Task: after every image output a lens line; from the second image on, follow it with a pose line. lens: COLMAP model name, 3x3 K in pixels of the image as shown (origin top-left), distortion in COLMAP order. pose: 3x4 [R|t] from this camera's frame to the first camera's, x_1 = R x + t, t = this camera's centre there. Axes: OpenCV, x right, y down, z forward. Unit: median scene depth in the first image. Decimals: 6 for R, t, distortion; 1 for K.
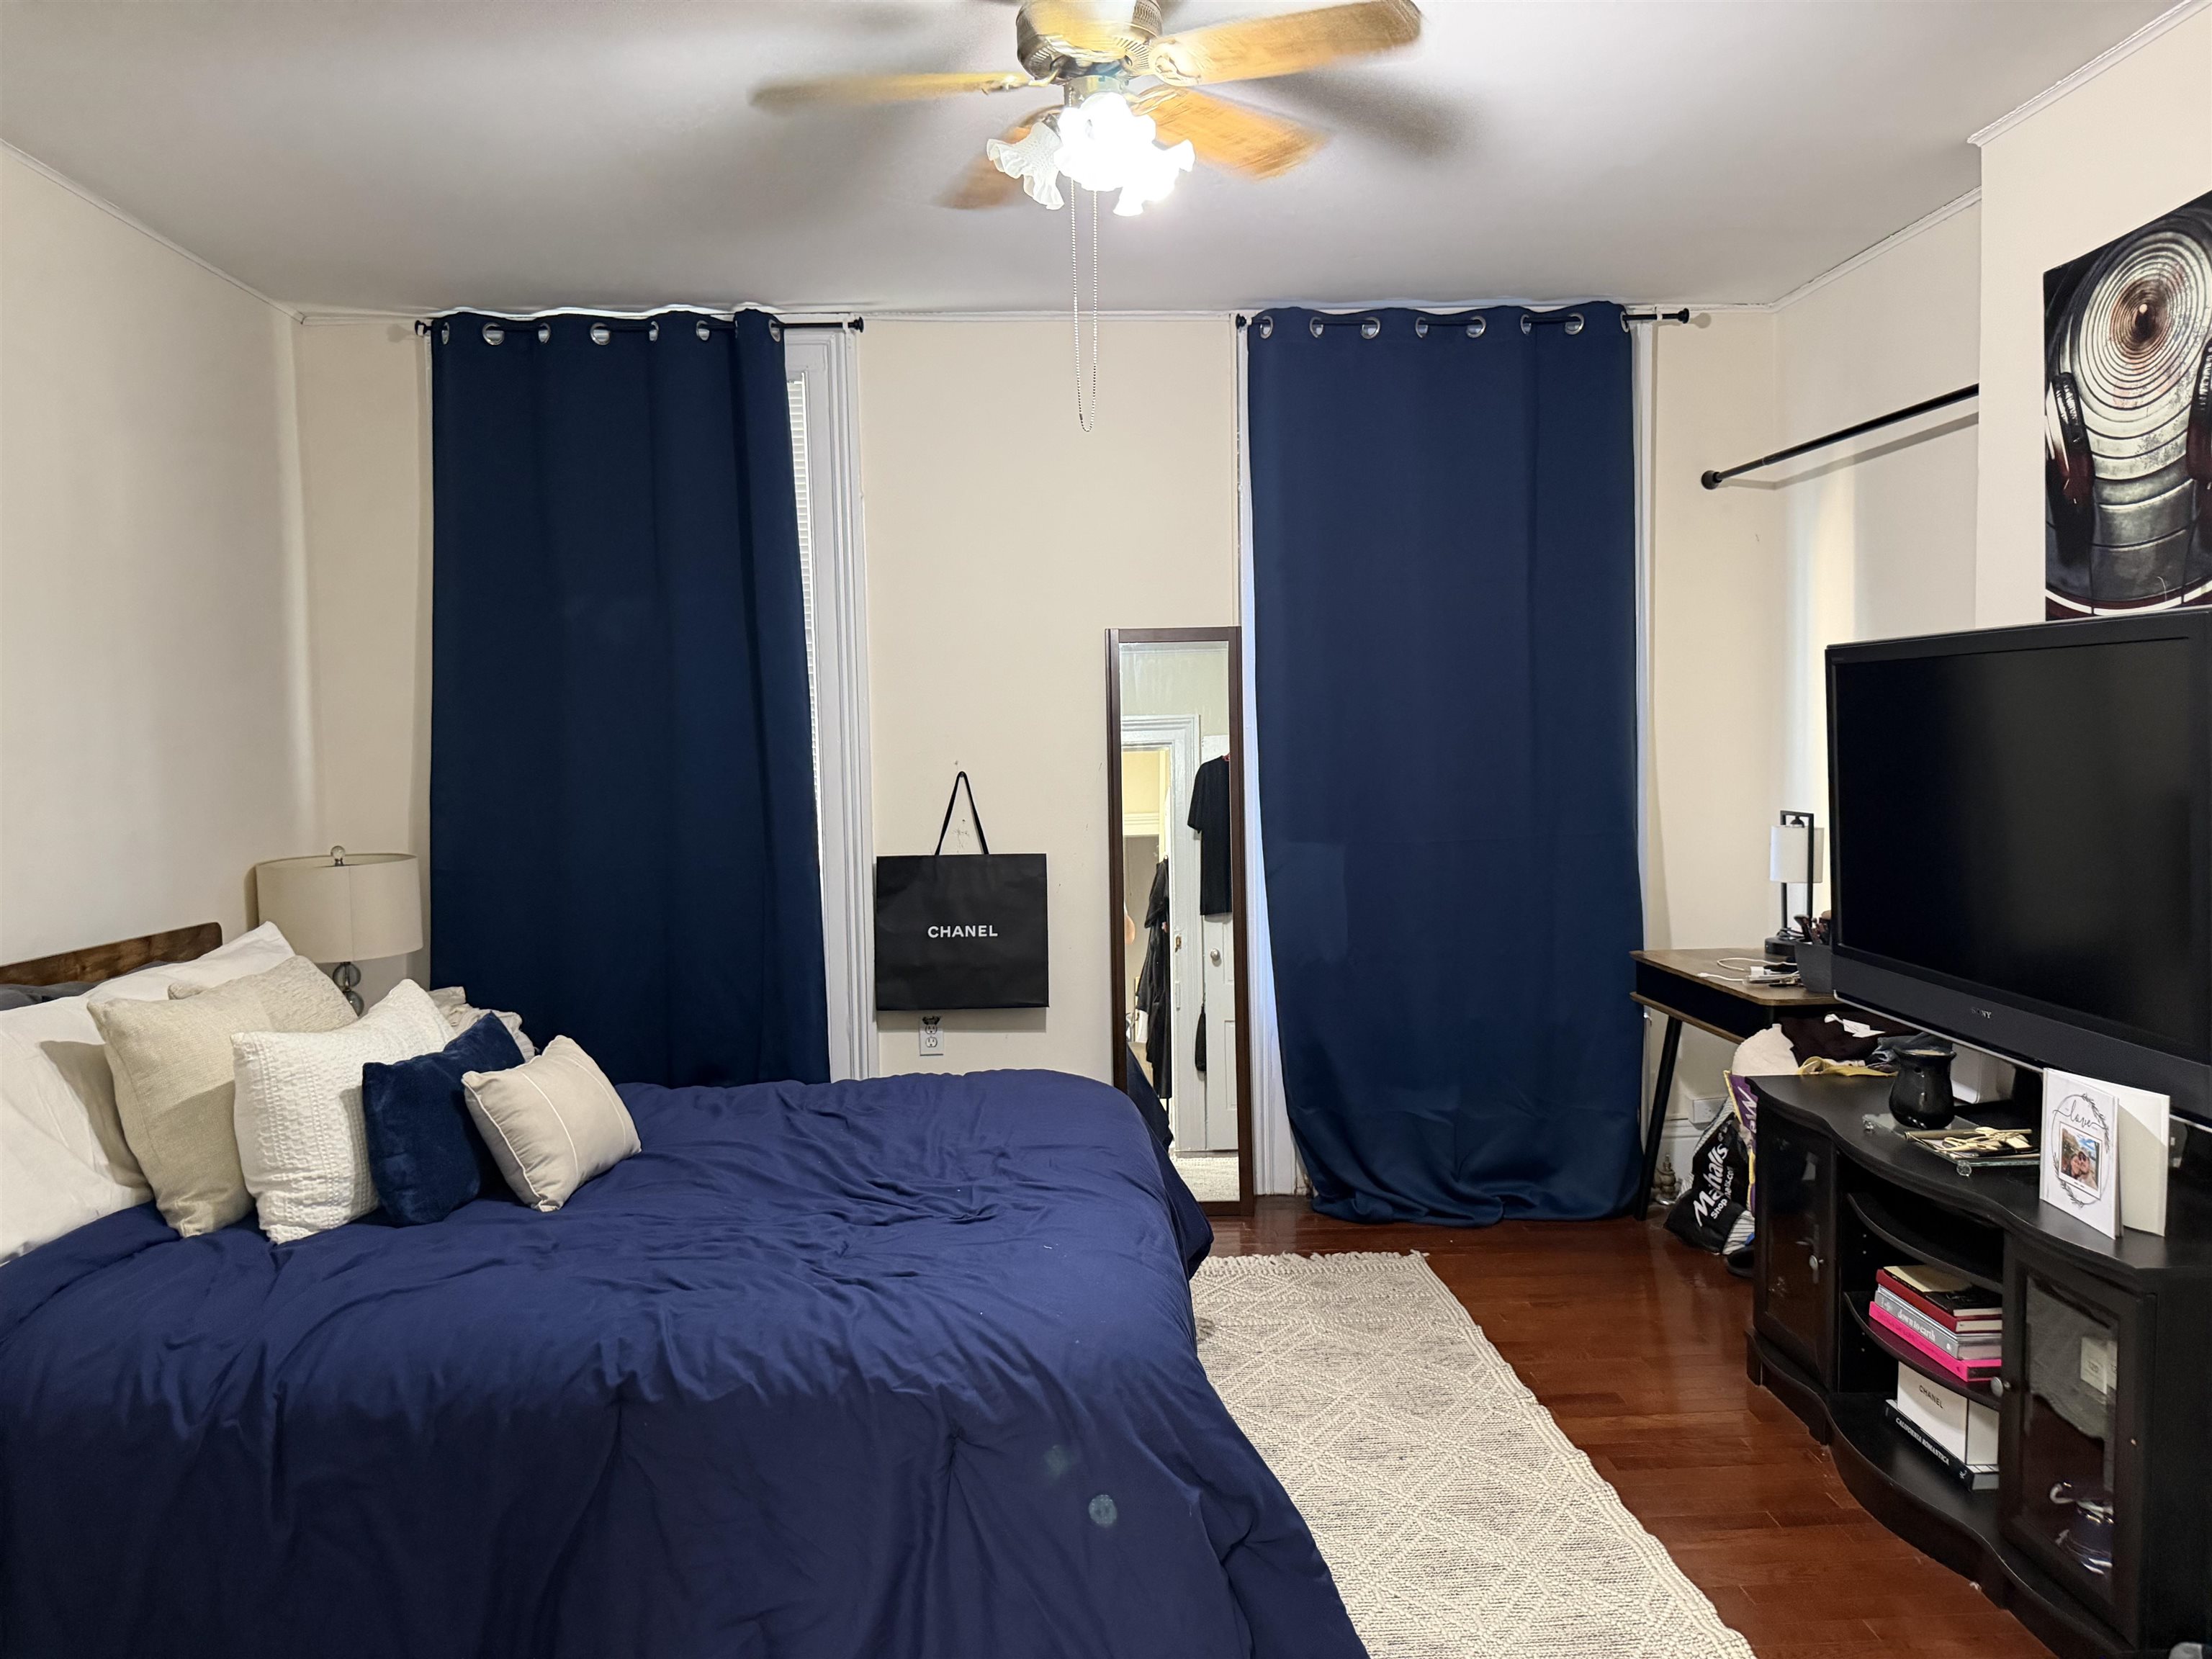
lens RADIAL K [[1579.2, 0, 1104.4], [0, 1579.2, 828.8], [0, 0, 1]] dist [-0.002121, -0.001181]
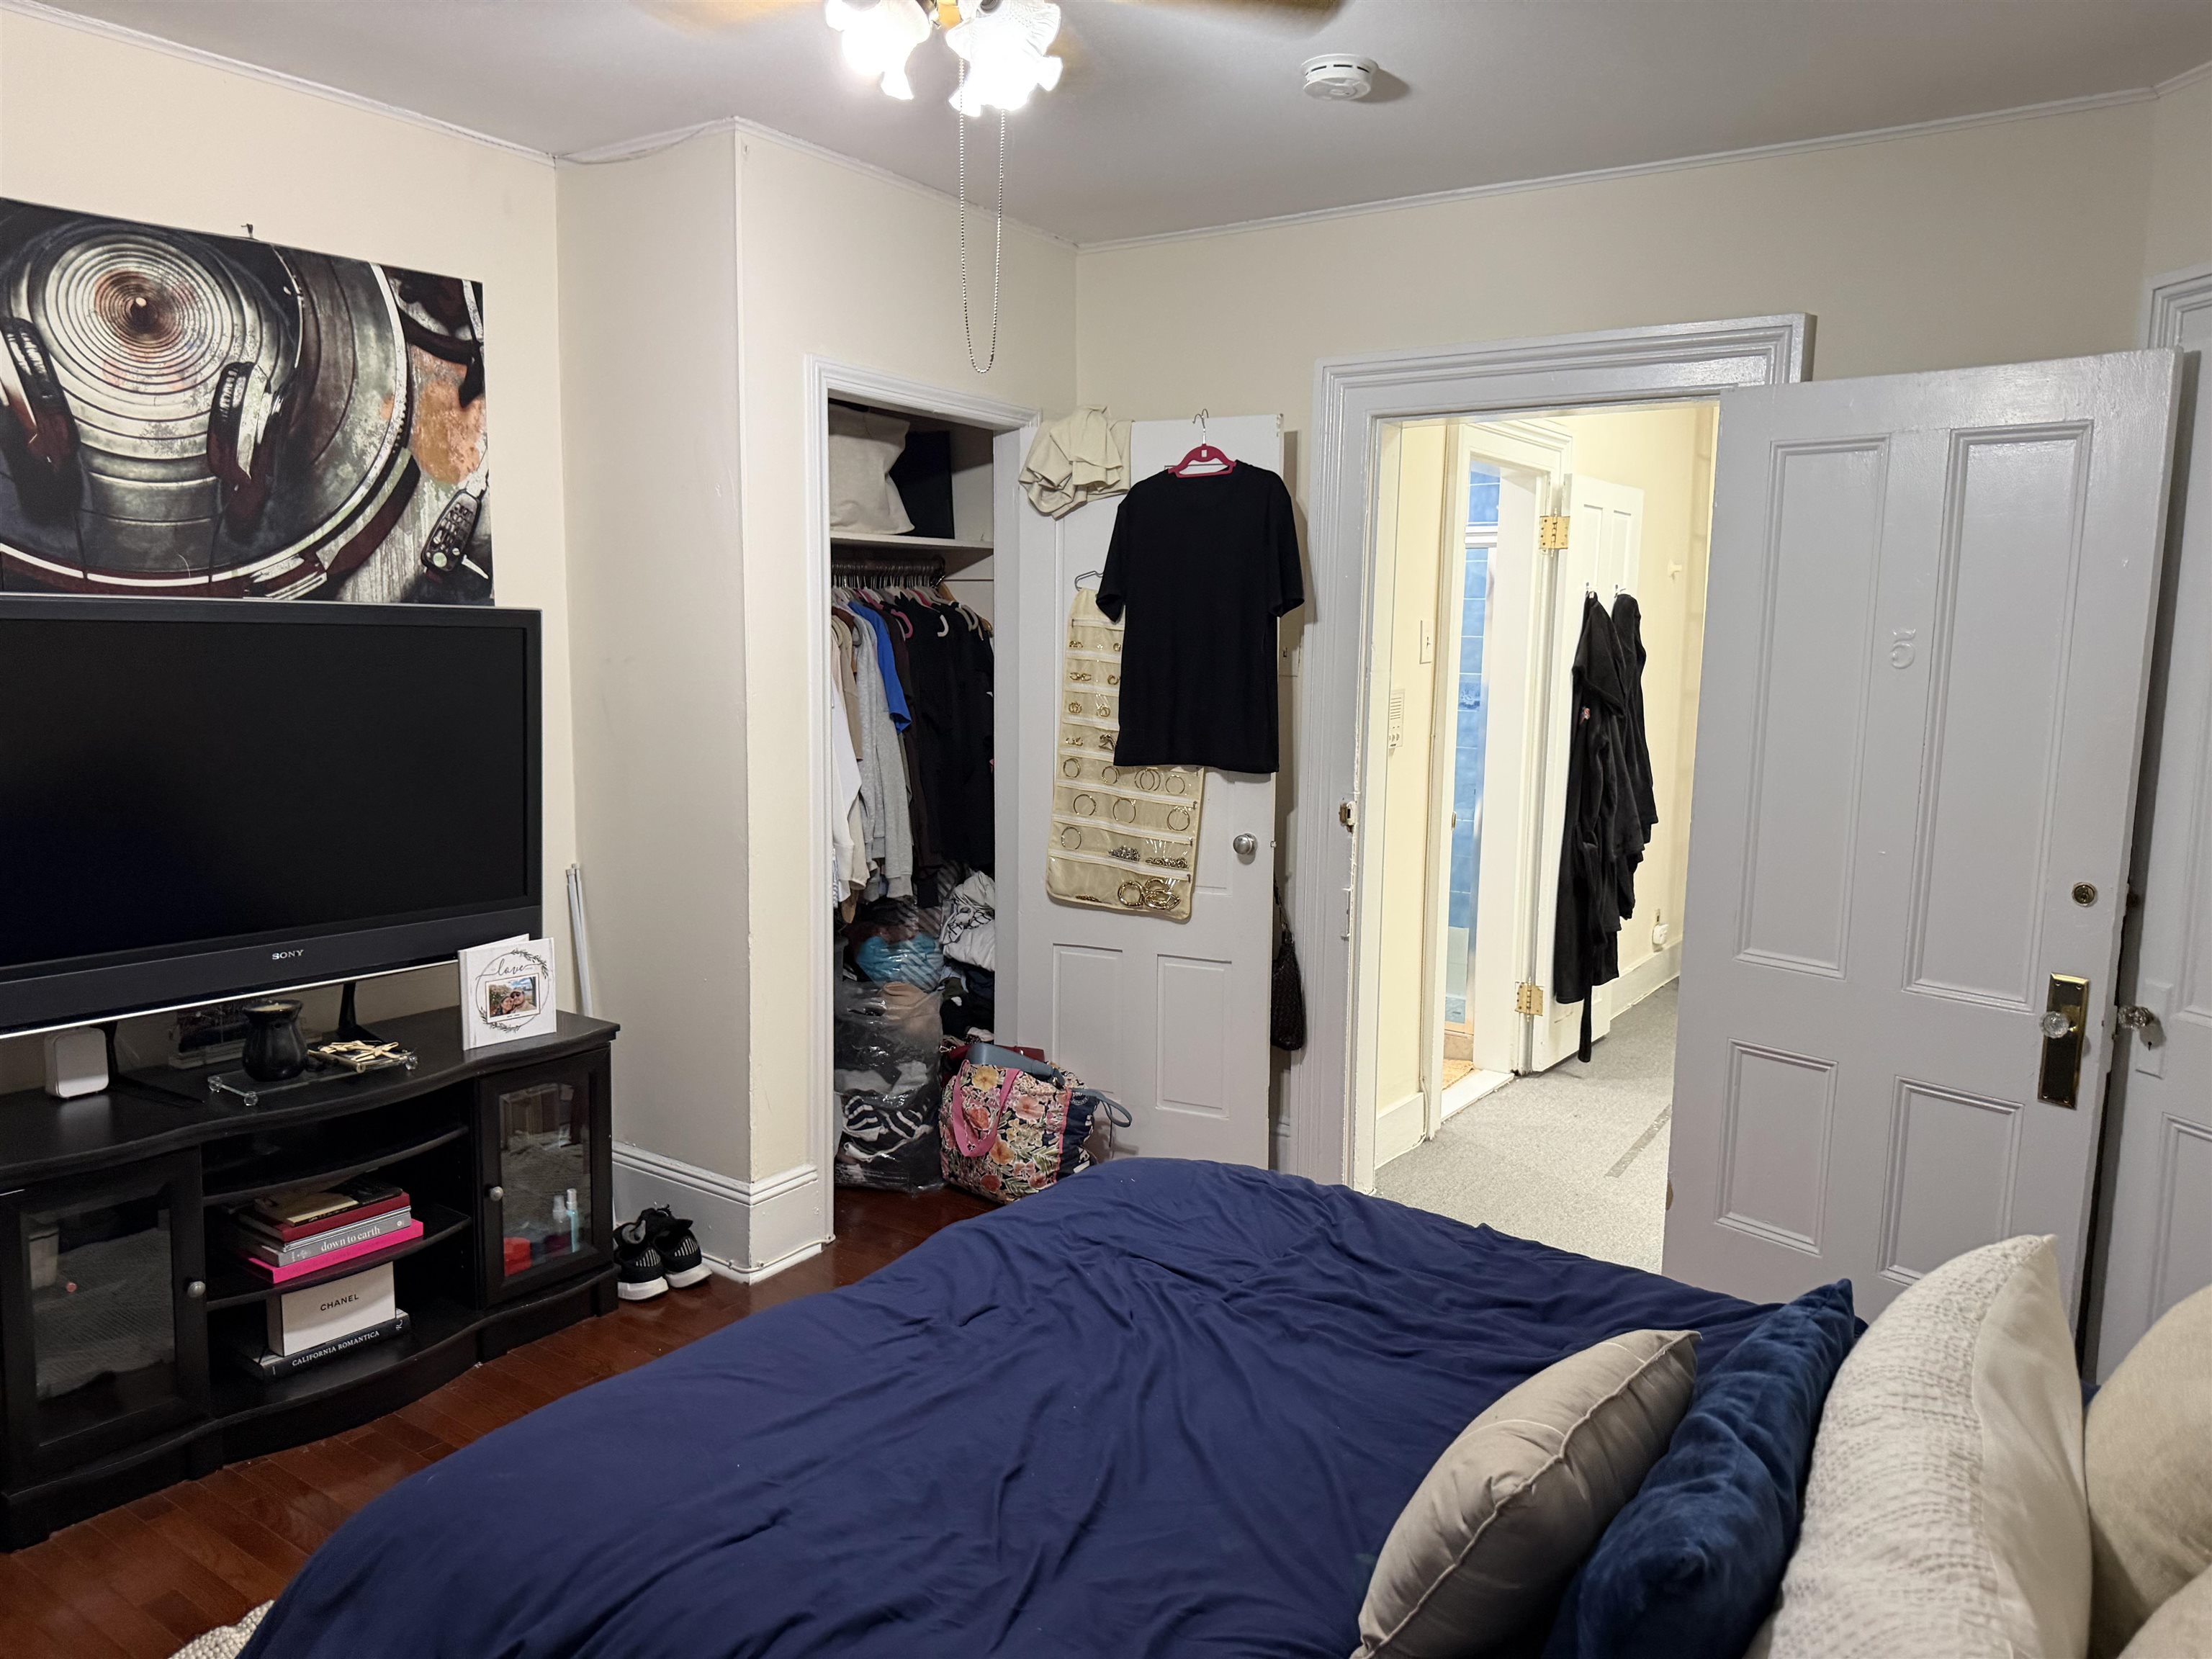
lens RADIAL K [[1579.2, 0, 1105.1], [0, 1579.2, 827.4], [0, 0, 1]] dist [-0.002121, -0.001181]
pose [[-0.784898, -0.069575, 0.615706, -0.548617], [0.037681, 0.986477, 0.159508, -0.121558], [-0.618478, 0.148398, -0.771663, 1.472902]]
